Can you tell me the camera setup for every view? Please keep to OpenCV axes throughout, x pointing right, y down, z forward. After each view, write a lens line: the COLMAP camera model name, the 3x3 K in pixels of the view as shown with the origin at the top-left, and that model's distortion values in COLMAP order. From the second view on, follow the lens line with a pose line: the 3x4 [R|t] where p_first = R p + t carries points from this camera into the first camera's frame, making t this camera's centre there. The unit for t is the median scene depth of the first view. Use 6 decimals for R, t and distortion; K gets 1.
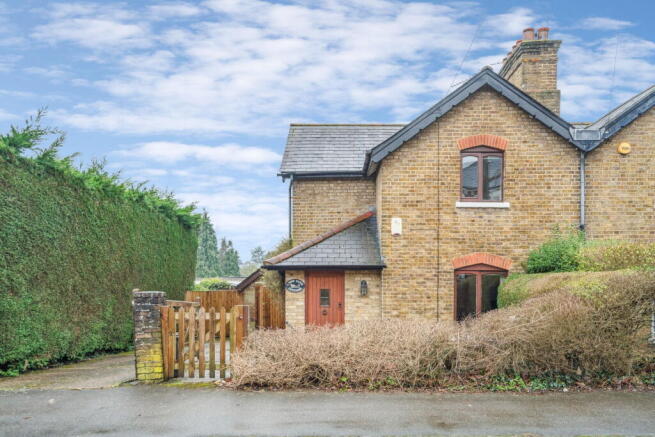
lens RADIAL K [[540.7, 0, 327.5], [0, 540.7, 261.1], [0, 0, 1]] dist [-0.002155, 0.002137]
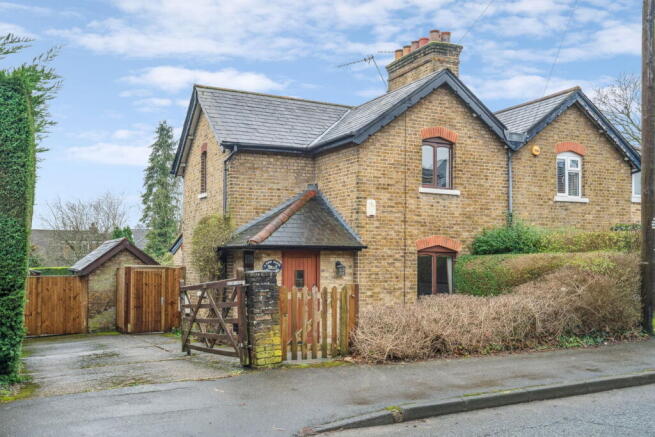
lens RADIAL K [[640.3, 0, 328.2], [0, 640.3, 219.0], [0, 0, 1]] dist [-0.003686, 0.000000]
pose [[0.879747, 0.031658, 0.474387, -0.516816], [-0.013249, 0.999026, -0.042098, 0.008640], [-0.475258, 0.030751, 0.879309, -0.022292]]
